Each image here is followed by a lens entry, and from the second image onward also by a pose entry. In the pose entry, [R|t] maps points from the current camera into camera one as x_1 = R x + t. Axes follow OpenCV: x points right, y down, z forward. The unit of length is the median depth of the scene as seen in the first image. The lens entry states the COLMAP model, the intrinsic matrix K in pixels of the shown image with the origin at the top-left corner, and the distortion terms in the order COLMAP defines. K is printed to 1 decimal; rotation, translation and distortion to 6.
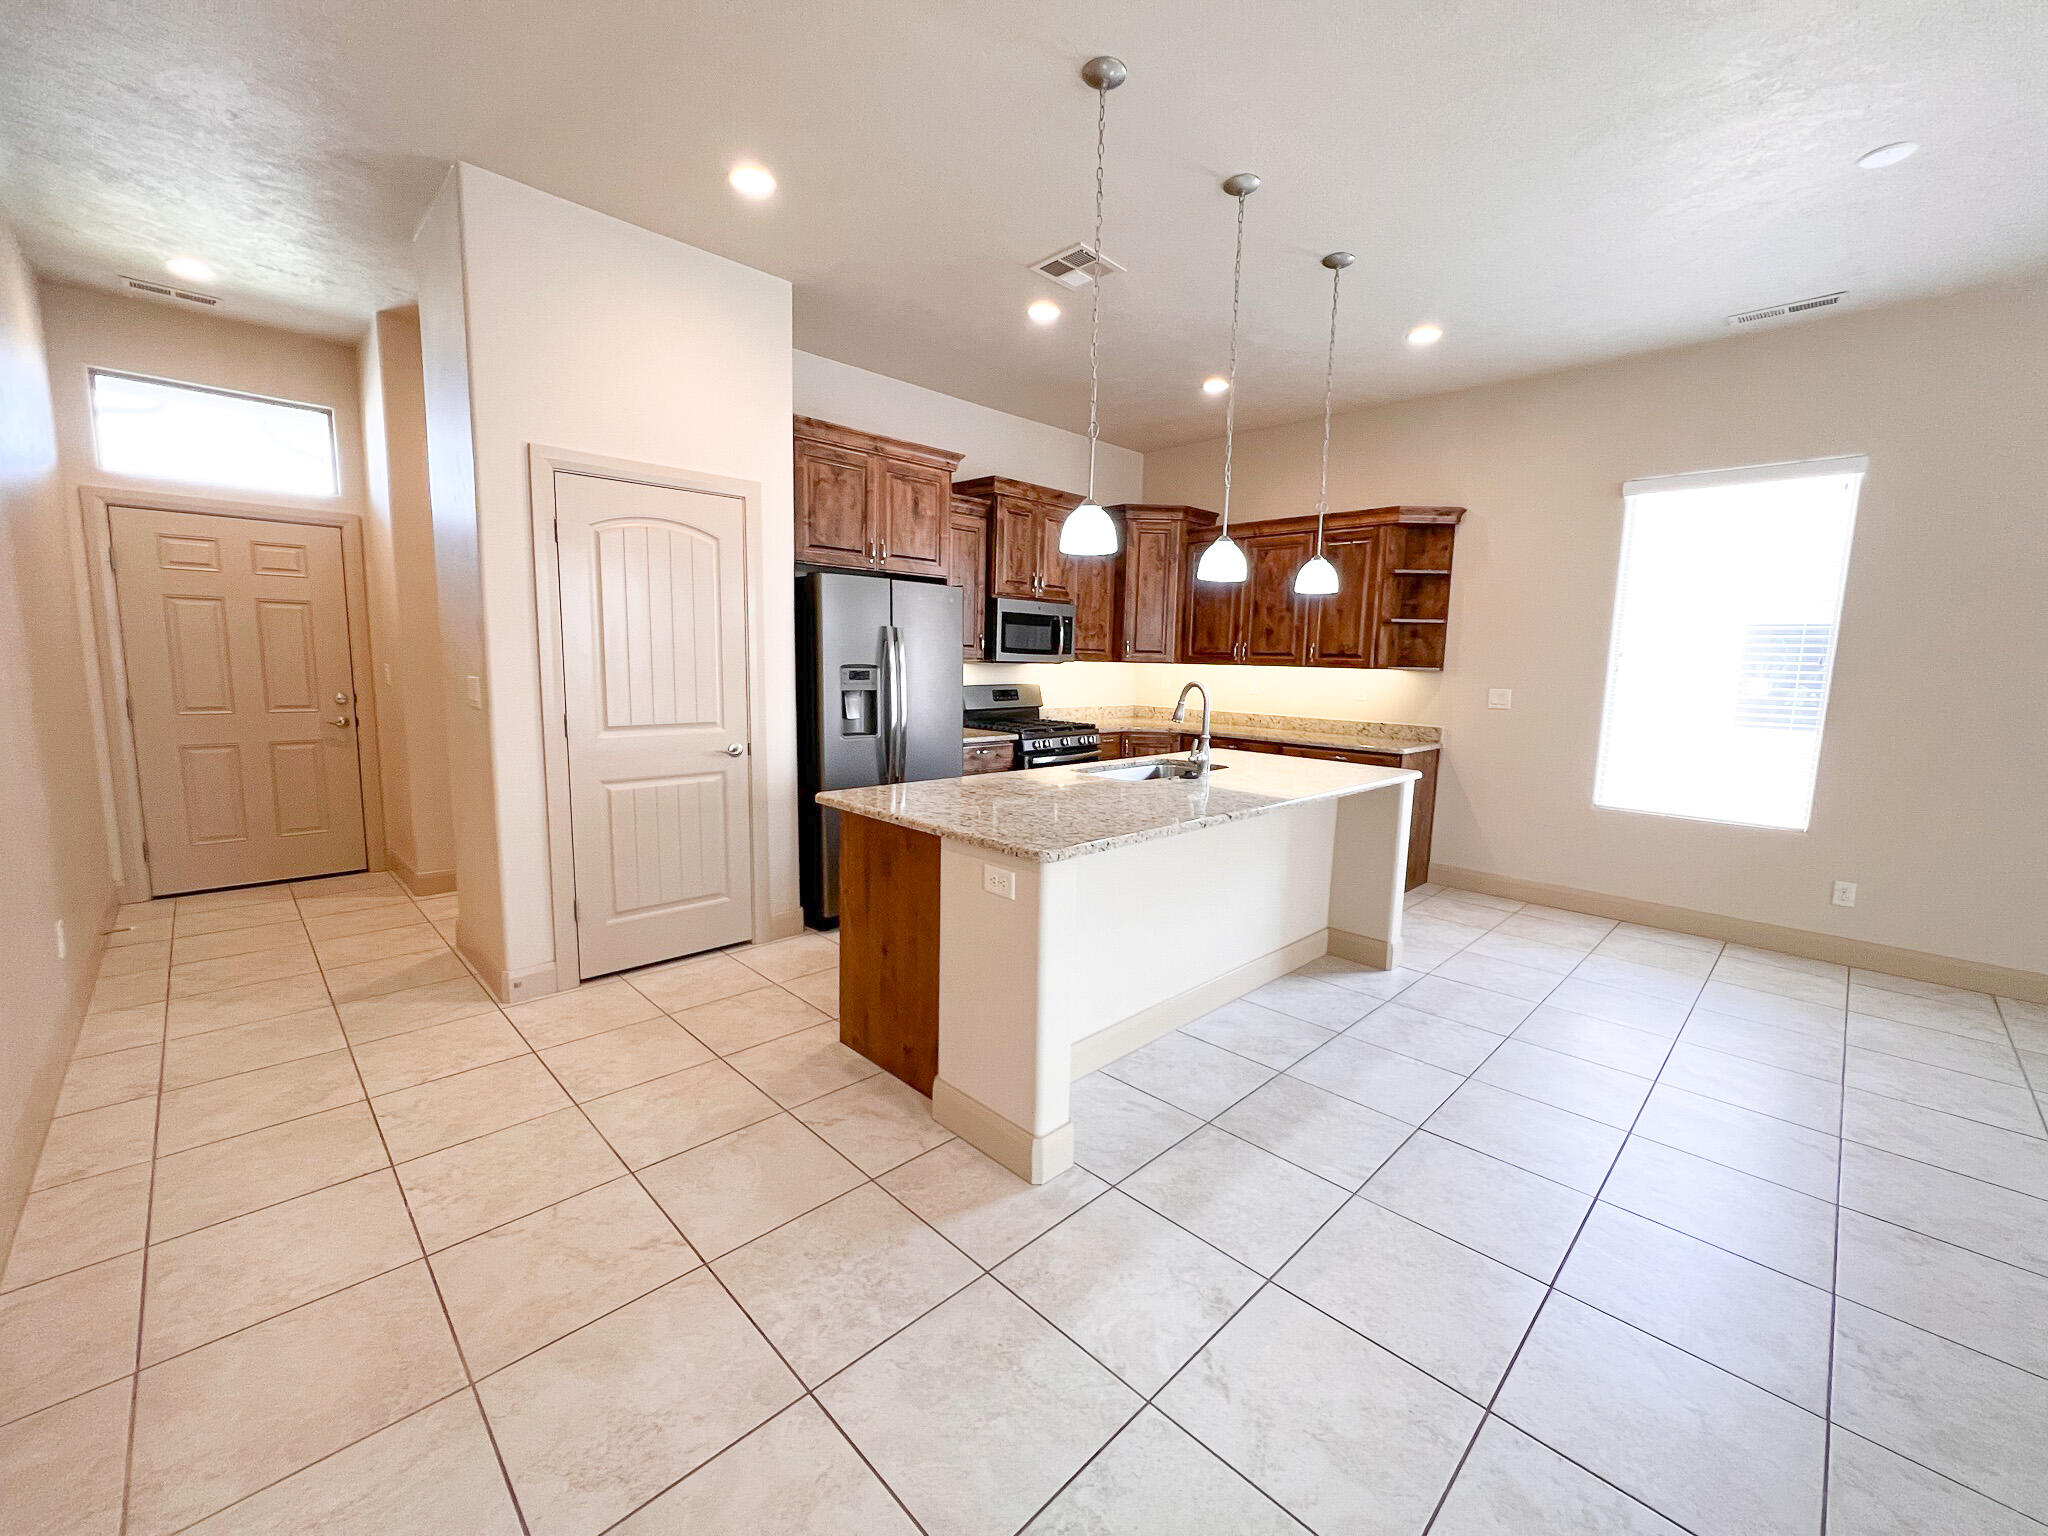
lens RADIAL K [[824.0, 0, 1021.3], [0, 824.0, 760.8], [0, 0, 1]] dist [-0.003096, 0.000035]
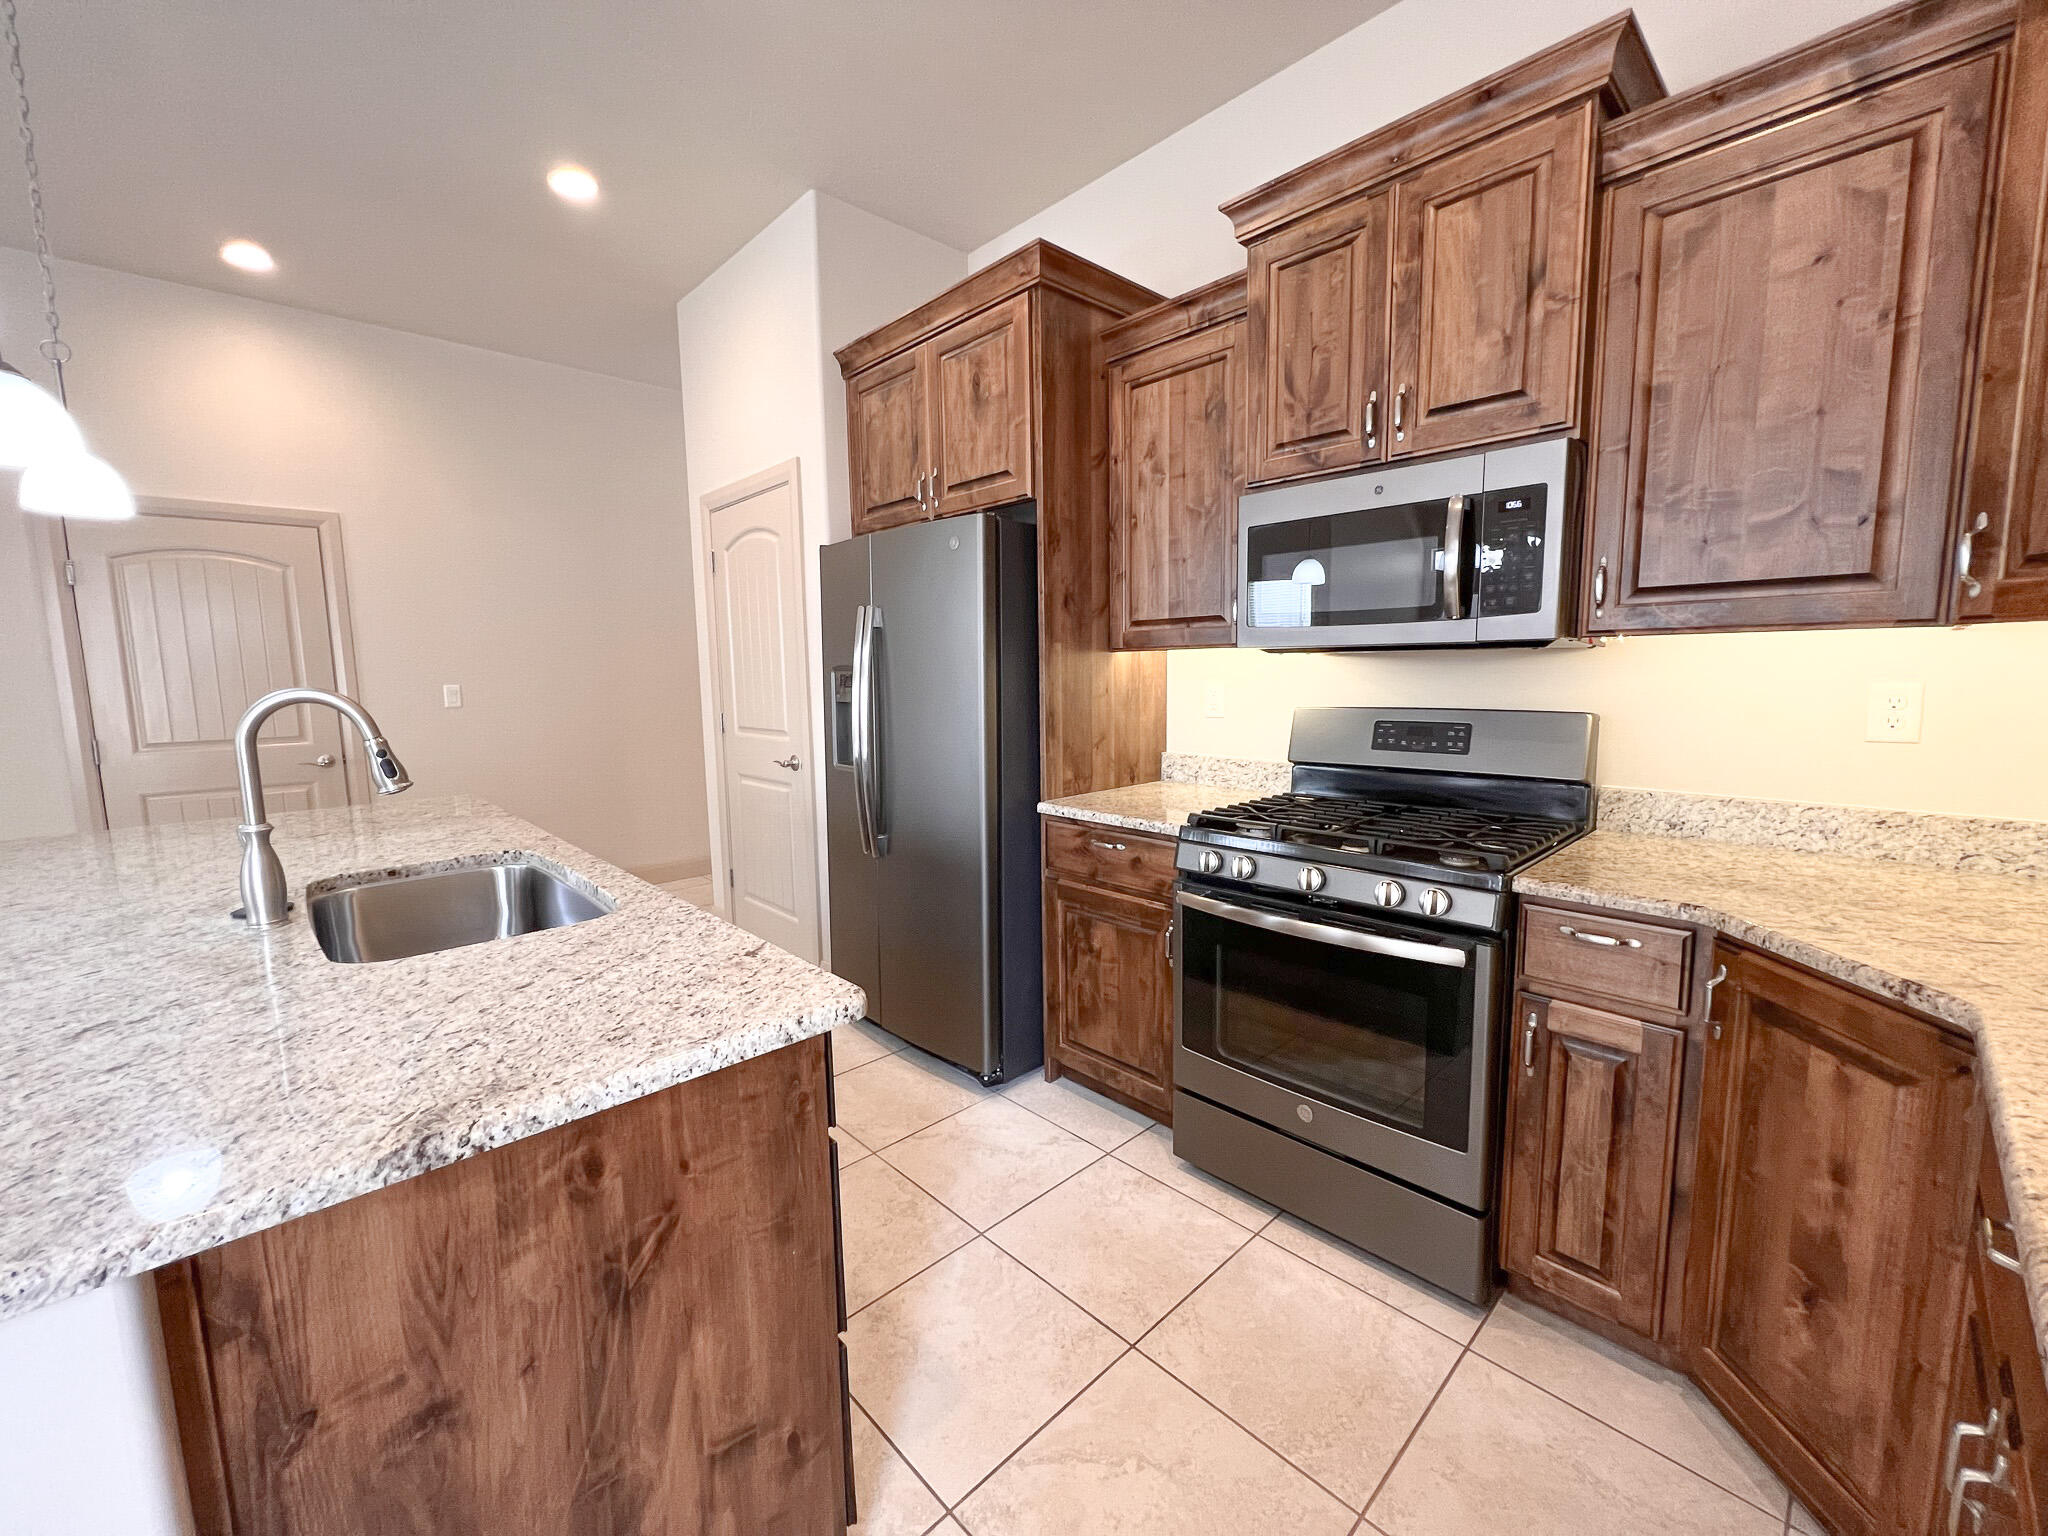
lens RADIAL K [[824.0, 0, 1020.9], [0, 824.0, 764.3], [0, 0, 1]] dist [-0.003096, 0.000035]
pose [[-0.025071, 0.094608, -0.995199, 0.408739], [-0.111760, 0.989006, 0.096835, -0.093303], [0.993419, 0.113651, -0.014221, 0.925457]]
